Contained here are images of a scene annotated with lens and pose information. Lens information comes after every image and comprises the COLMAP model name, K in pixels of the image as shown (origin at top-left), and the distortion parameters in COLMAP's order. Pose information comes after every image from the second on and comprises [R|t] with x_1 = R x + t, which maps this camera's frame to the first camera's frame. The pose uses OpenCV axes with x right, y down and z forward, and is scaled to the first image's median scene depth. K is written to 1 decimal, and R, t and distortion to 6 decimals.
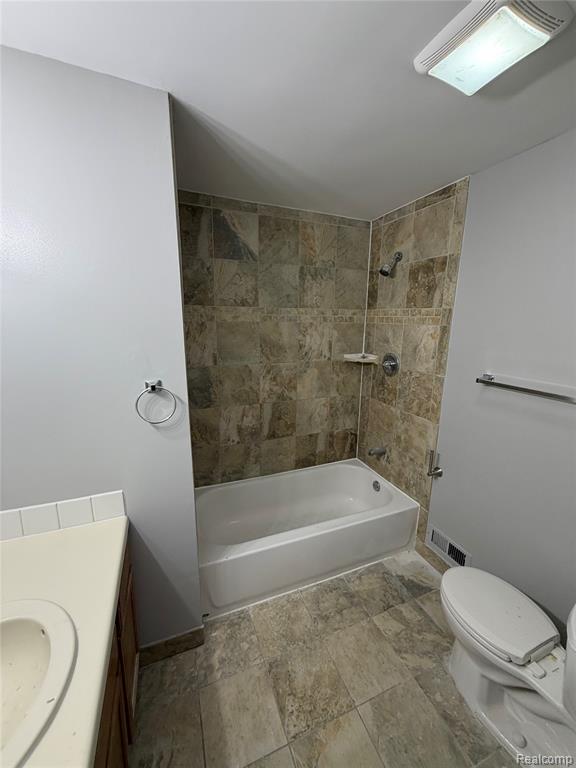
lens RADIAL K [[304.7, 0, 287.3], [0, 304.7, 381.2], [0, 0, 1]] dist [-0.001121, 0.000292]
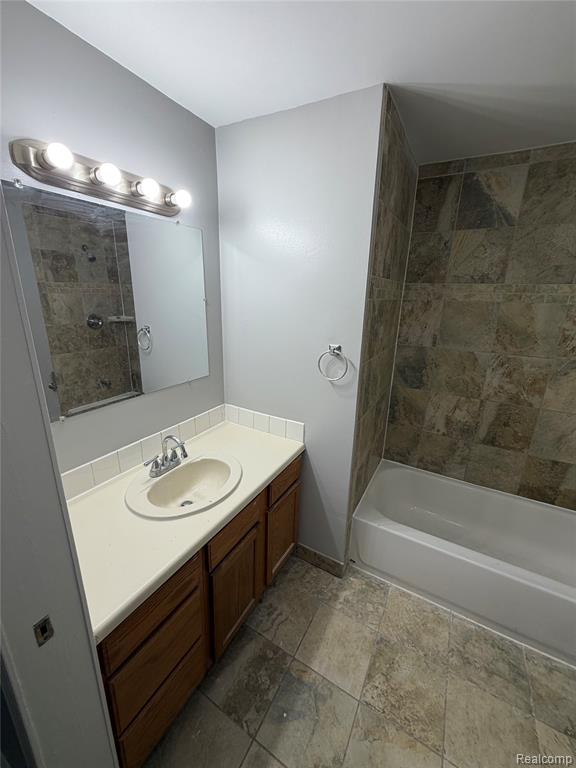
lens RADIAL K [[304.7, 0, 287.3], [0, 304.7, 381.2], [0, 0, 1]] dist [-0.001121, 0.000292]
pose [[0.619816, 0.218074, -0.753838, 0.222604], [-0.176441, 0.974744, 0.136906, 0.002841], [0.764655, 0.048151, 0.642639, 0.041327]]
